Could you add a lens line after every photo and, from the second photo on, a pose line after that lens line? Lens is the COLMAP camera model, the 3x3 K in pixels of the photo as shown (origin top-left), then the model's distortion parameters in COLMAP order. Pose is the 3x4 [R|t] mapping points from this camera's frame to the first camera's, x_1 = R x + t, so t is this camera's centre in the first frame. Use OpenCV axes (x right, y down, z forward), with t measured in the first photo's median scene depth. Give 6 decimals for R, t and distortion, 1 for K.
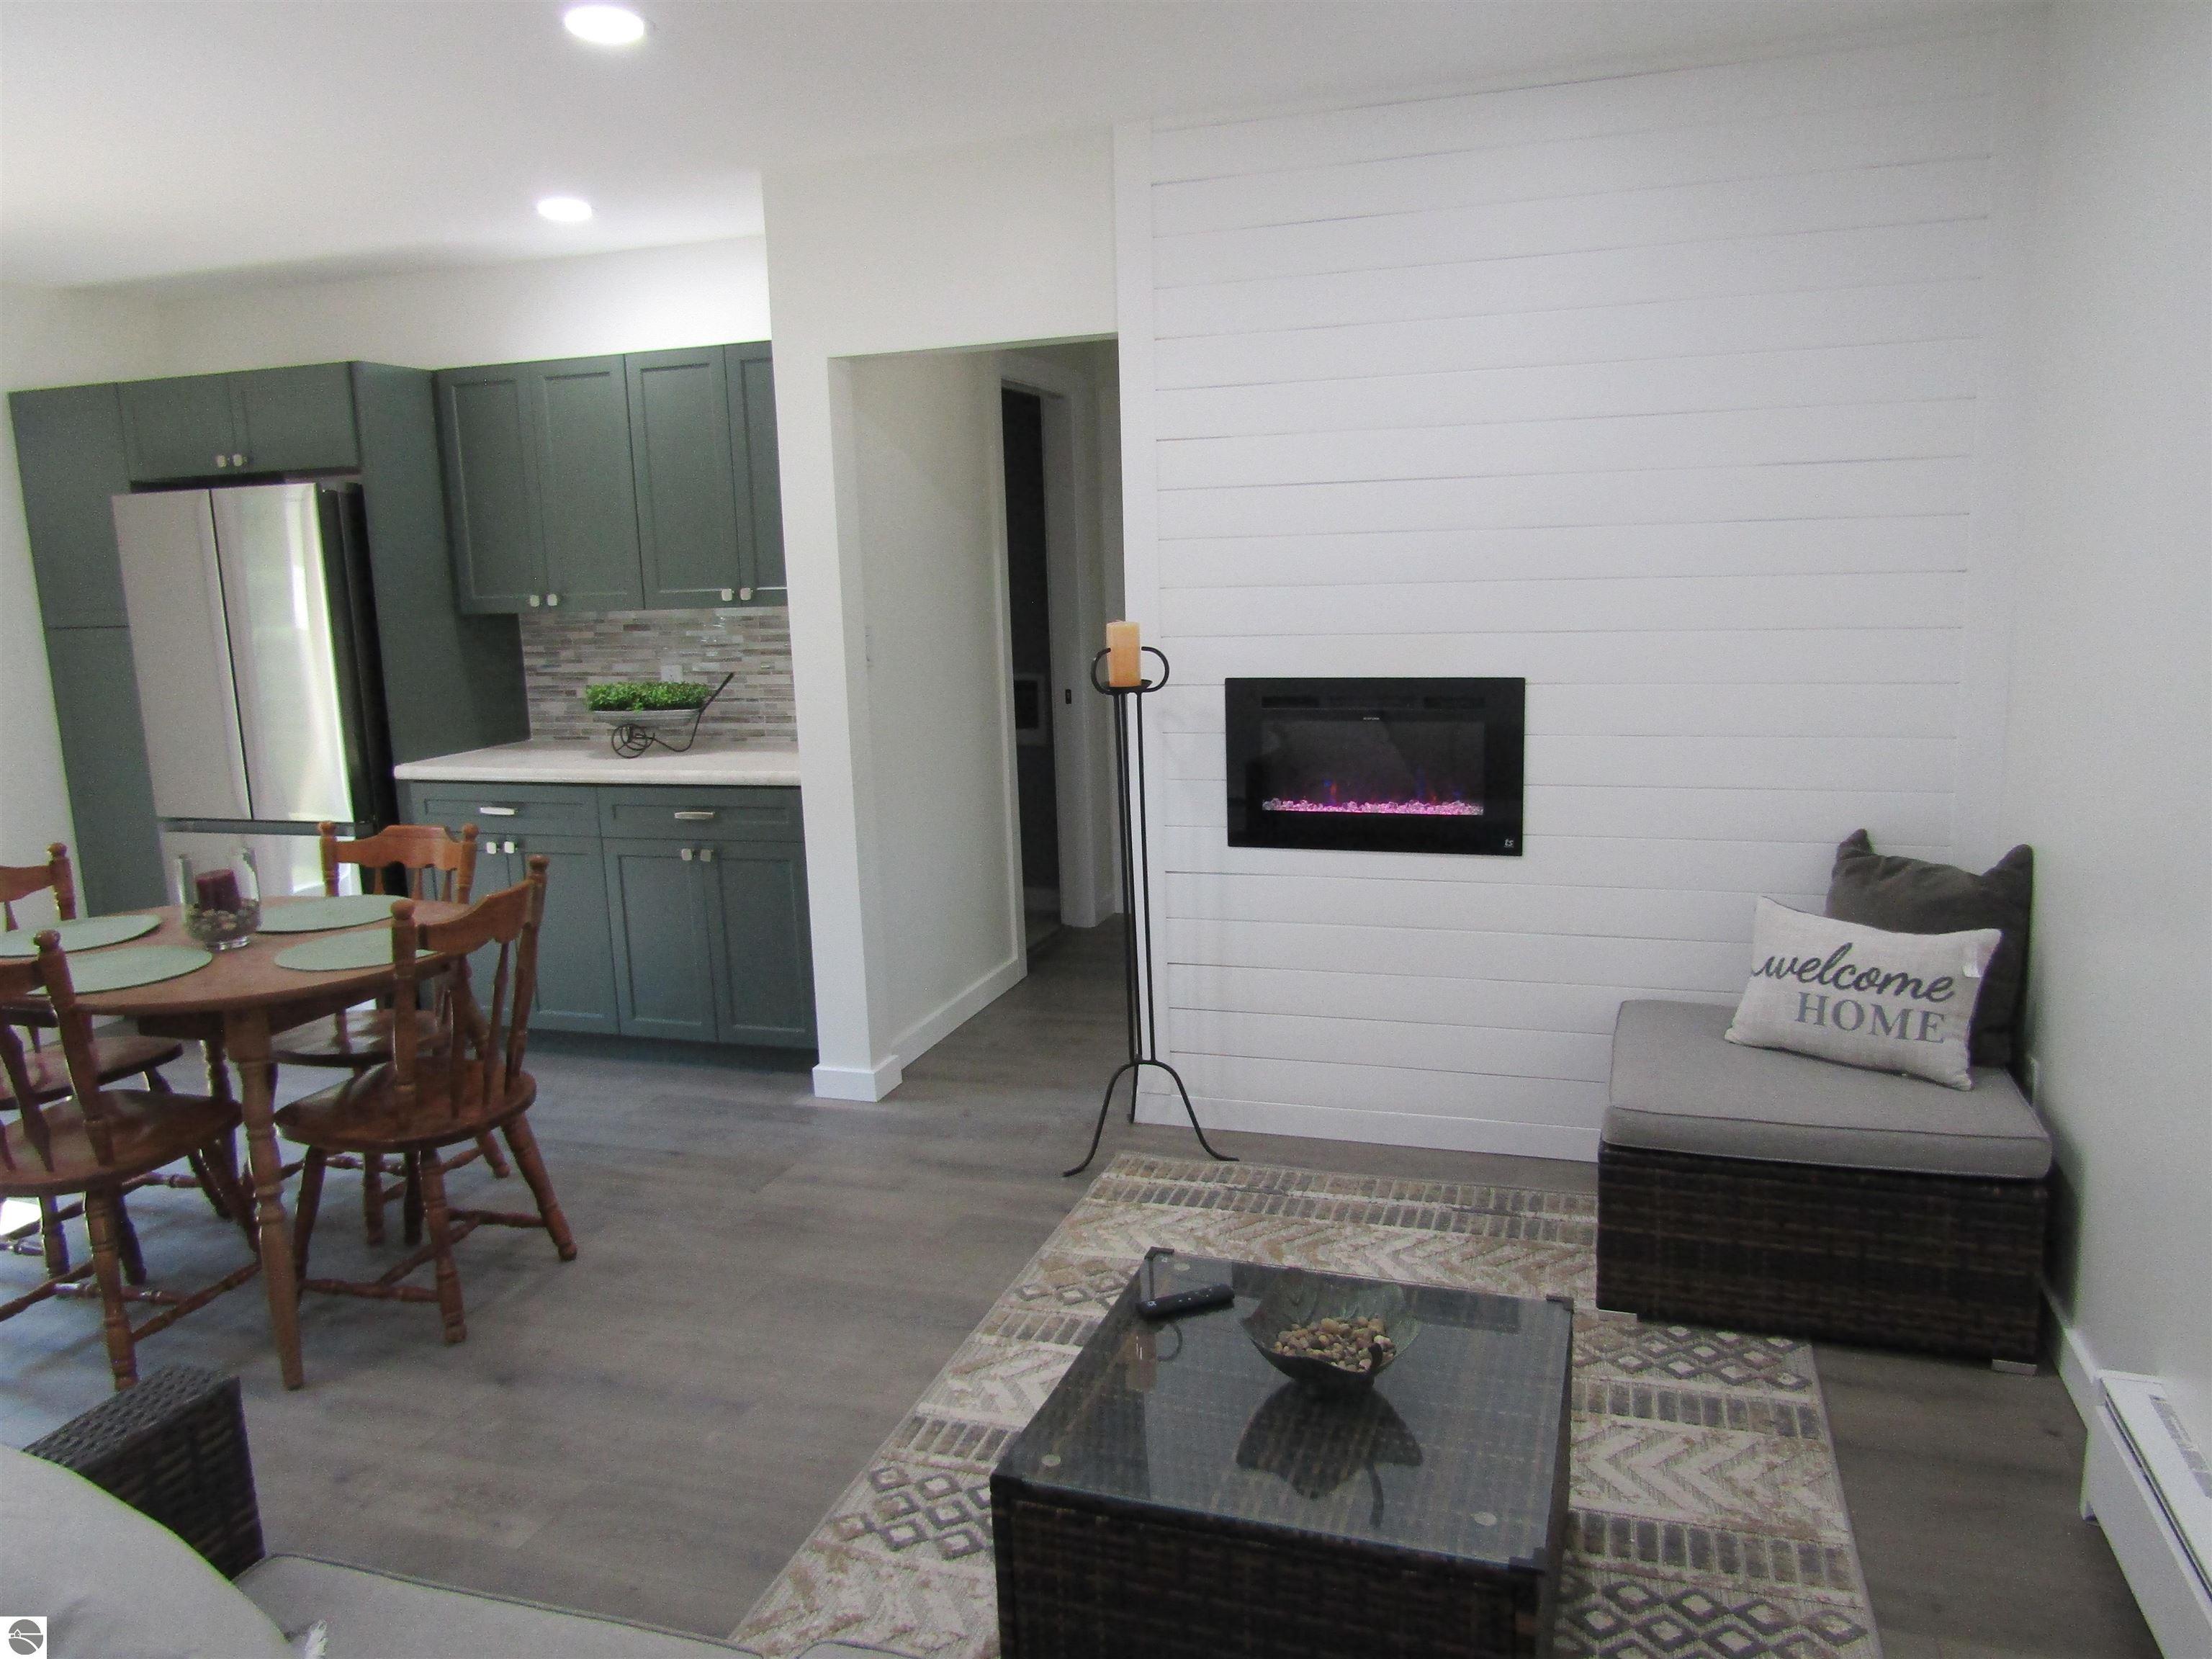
lens RADIAL K [[1570.4, 0, 1112.0], [0, 1570.4, 827.6], [0, 0, 1]] dist [-0.018505, 0.009405]
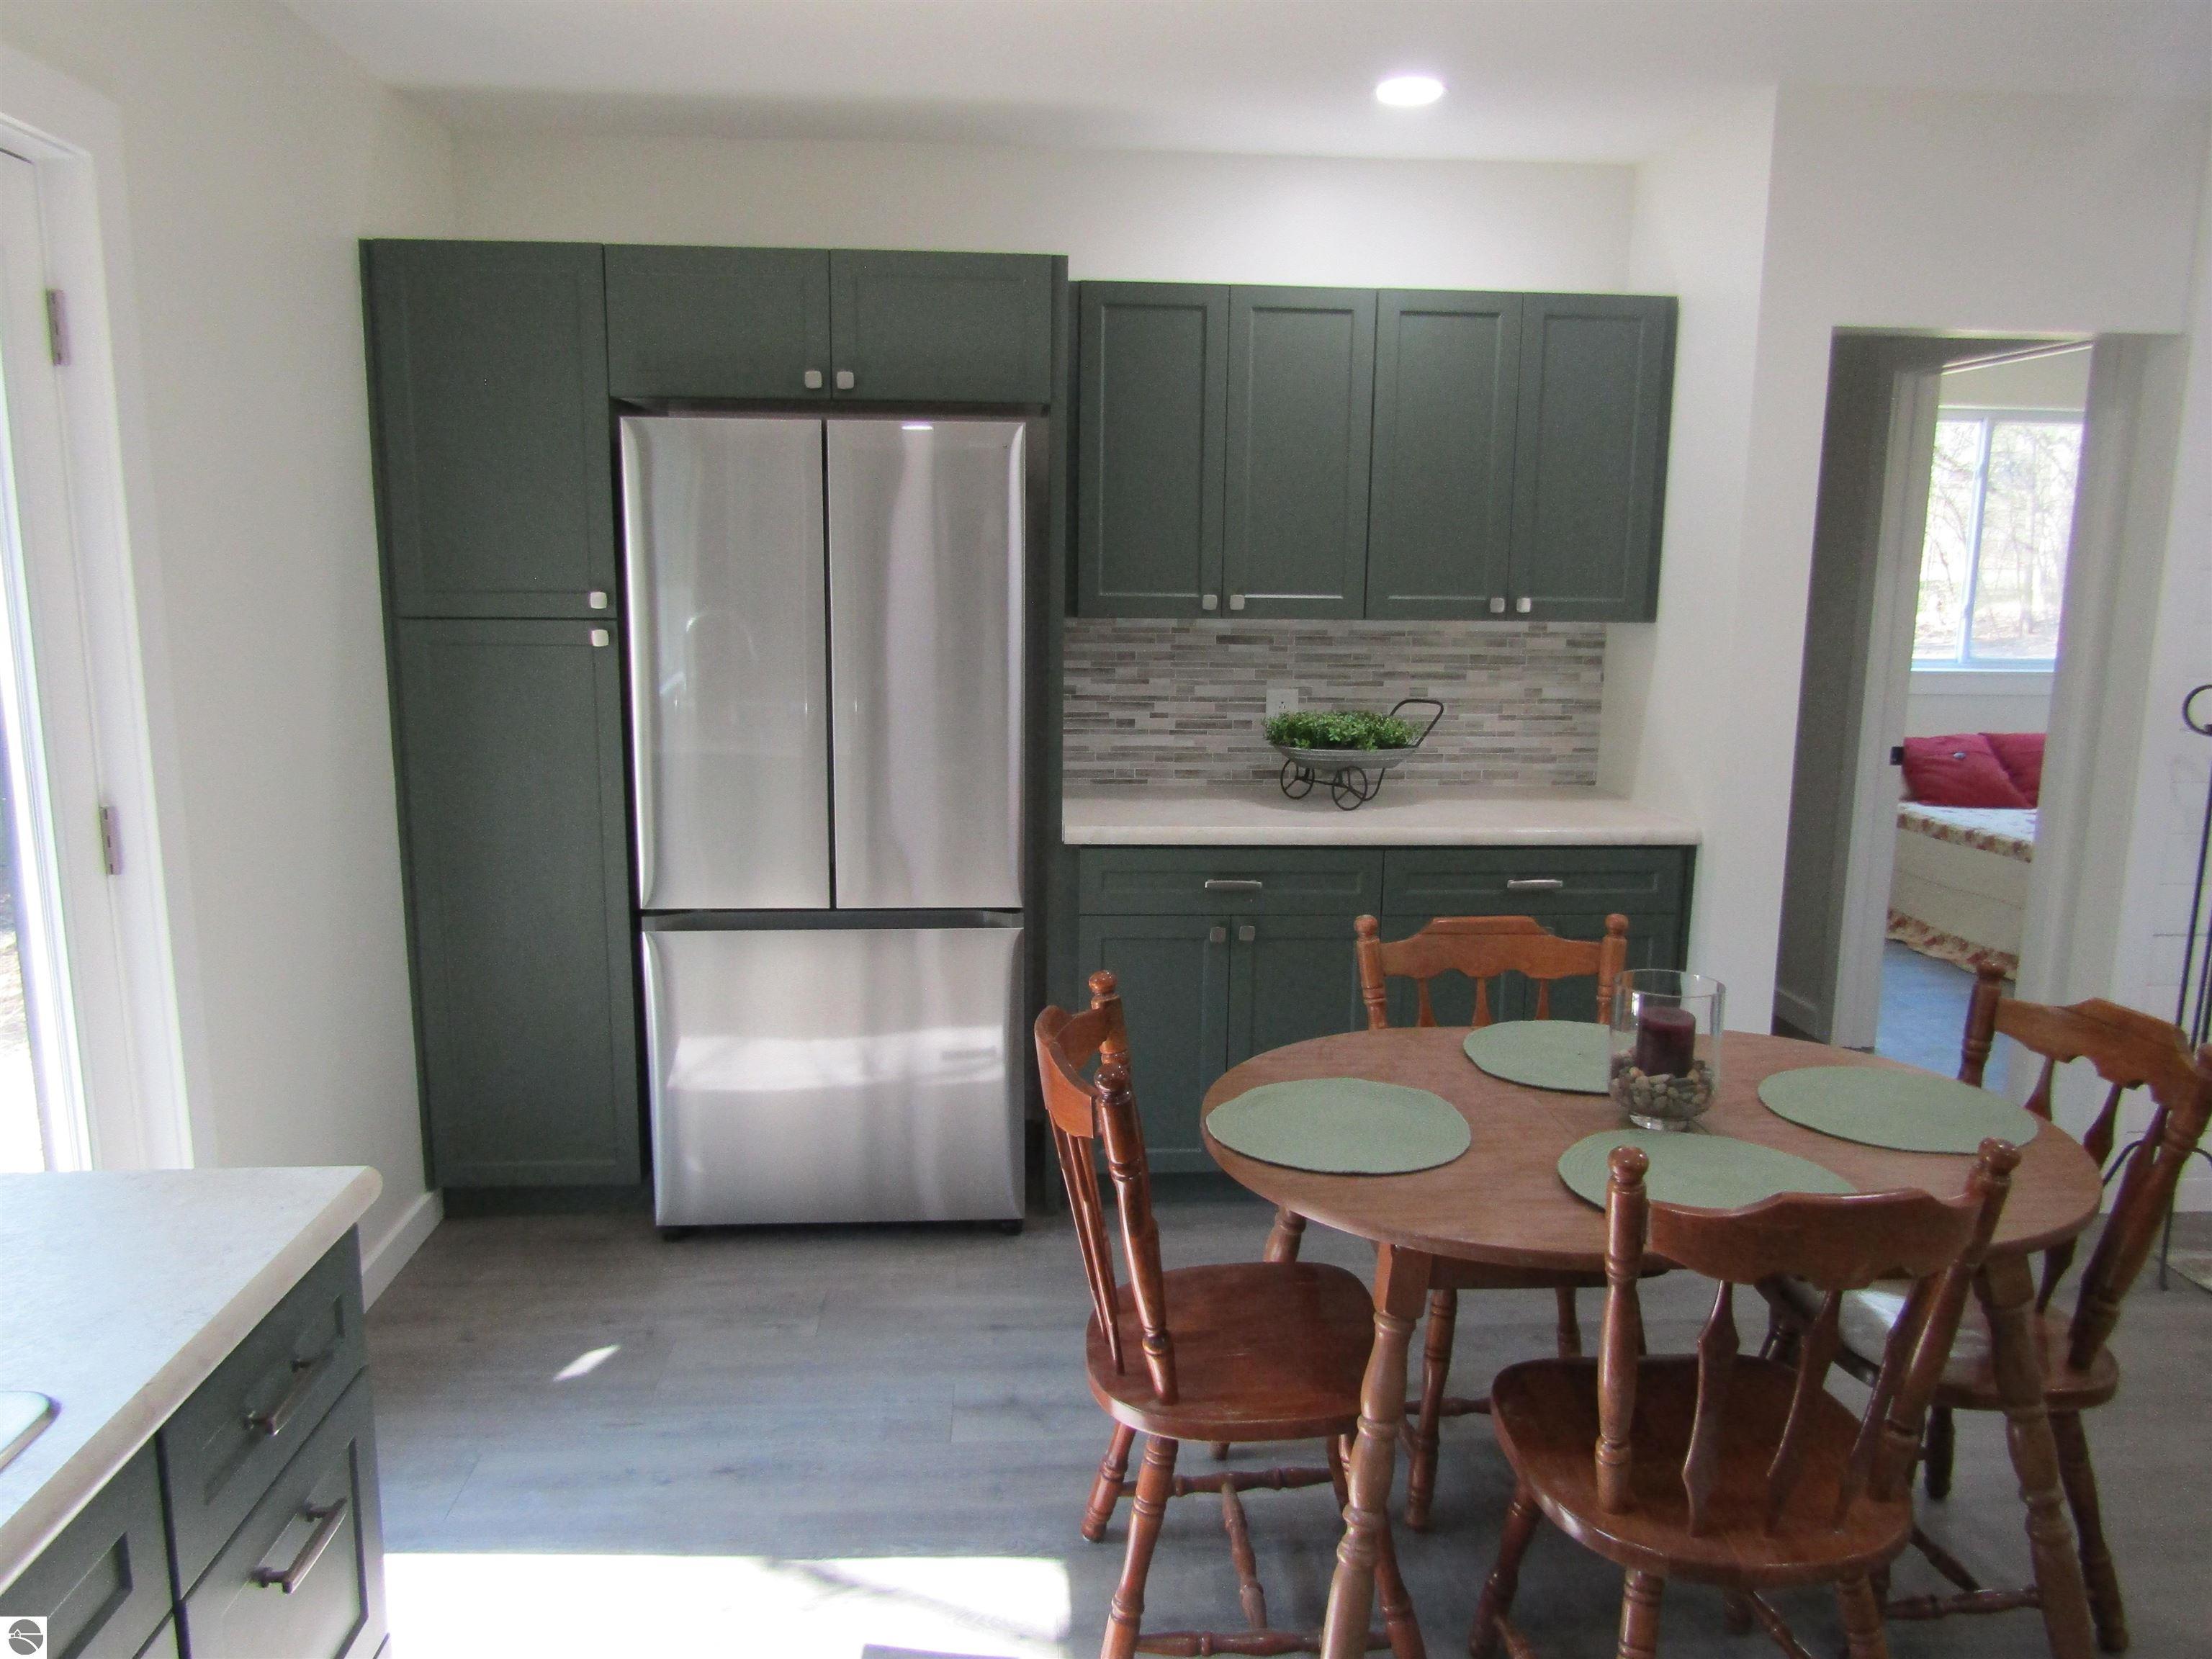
lens RADIAL K [[1570.4, 0, 1095.9], [0, 1570.4, 845.9], [0, 0, 1]] dist [-0.018505, 0.009405]
pose [[0.922507, -0.026056, 0.385099, -0.783283], [0.024381, 0.999660, 0.009233, -0.039945], [-0.385209, 0.000872, 0.922829, 0.357709]]
